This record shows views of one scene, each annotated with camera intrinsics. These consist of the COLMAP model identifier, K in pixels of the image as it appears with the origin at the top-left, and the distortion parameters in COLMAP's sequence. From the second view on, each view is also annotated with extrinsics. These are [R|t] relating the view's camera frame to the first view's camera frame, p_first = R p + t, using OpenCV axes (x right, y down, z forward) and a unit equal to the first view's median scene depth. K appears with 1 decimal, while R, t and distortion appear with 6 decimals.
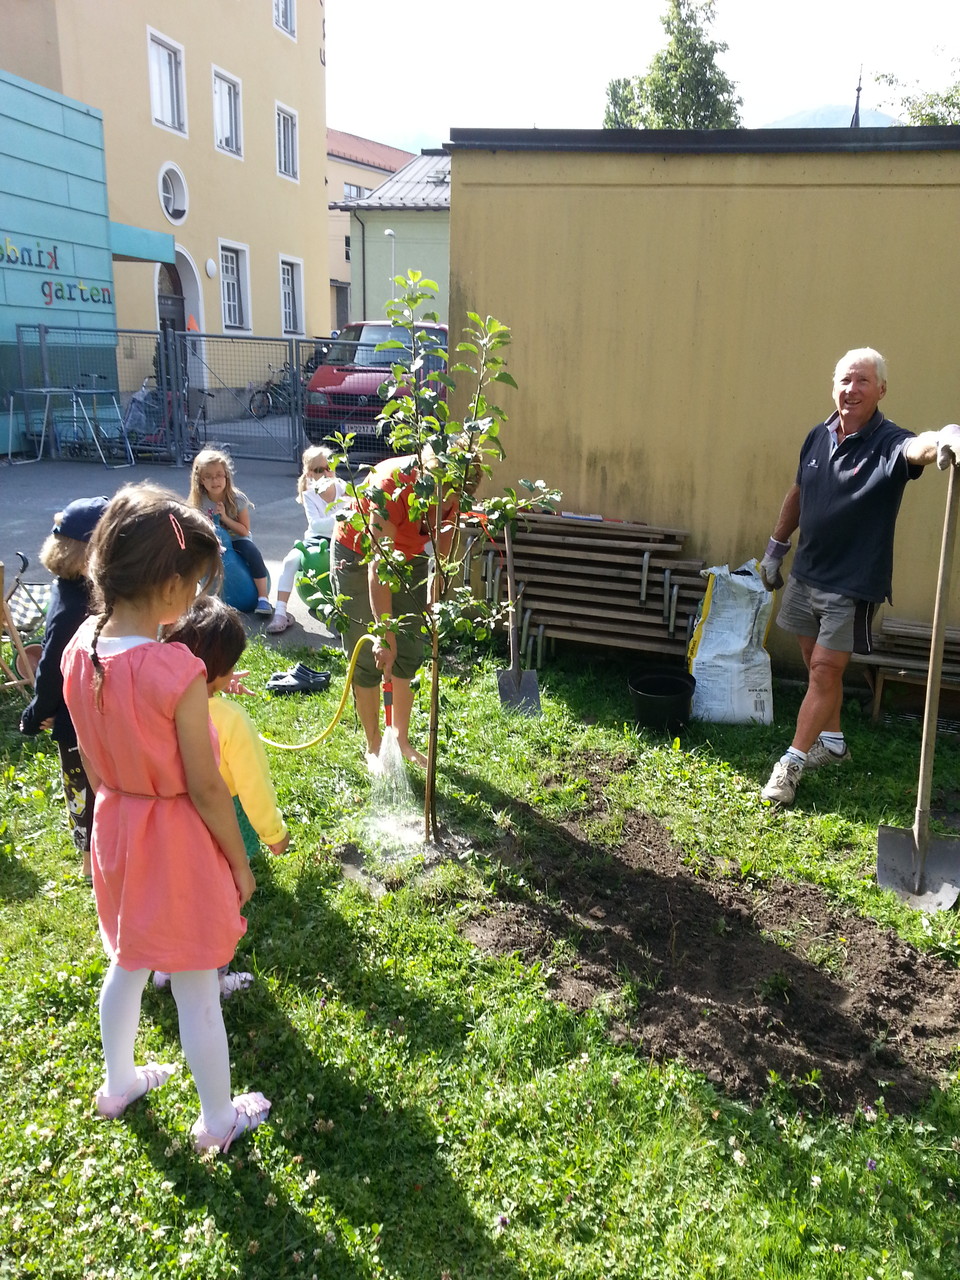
lens RADIAL K [[1034.2, 0, 501.6], [0, 1034.2, 617.9], [0, 0, 1]] dist [0.115136, -0.196868]
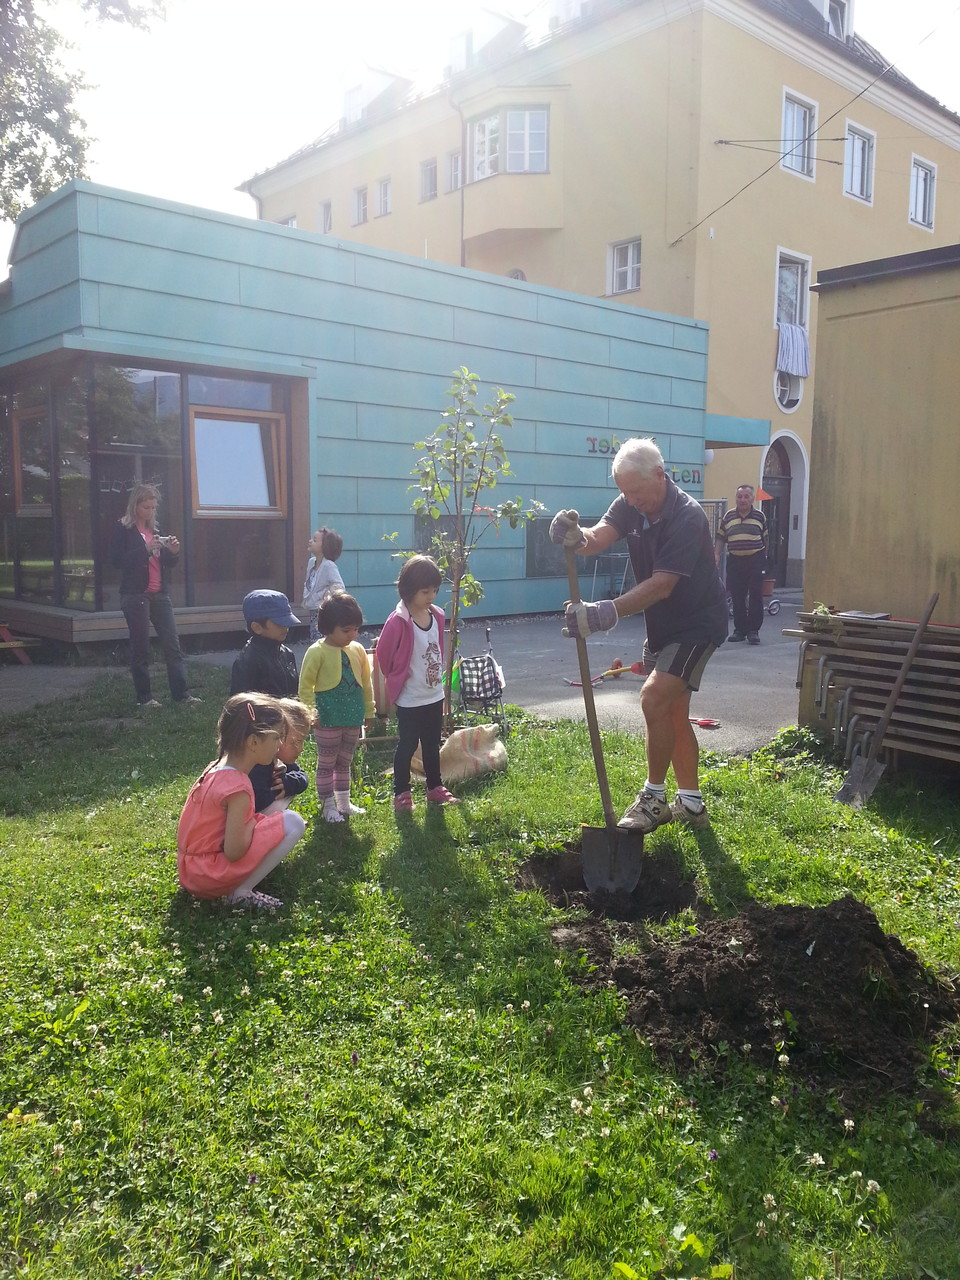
lens RADIAL K [[1048.5, 0, 504.9], [0, 1048.5, 610.2], [0, 0, 1]] dist [0.120800, -0.214032]
pose [[0.810400, 0.006767, -0.585838, 0.333741], [-0.116234, 0.981914, -0.149446, 0.080688], [0.574231, 0.189205, 0.796530, -0.003394]]
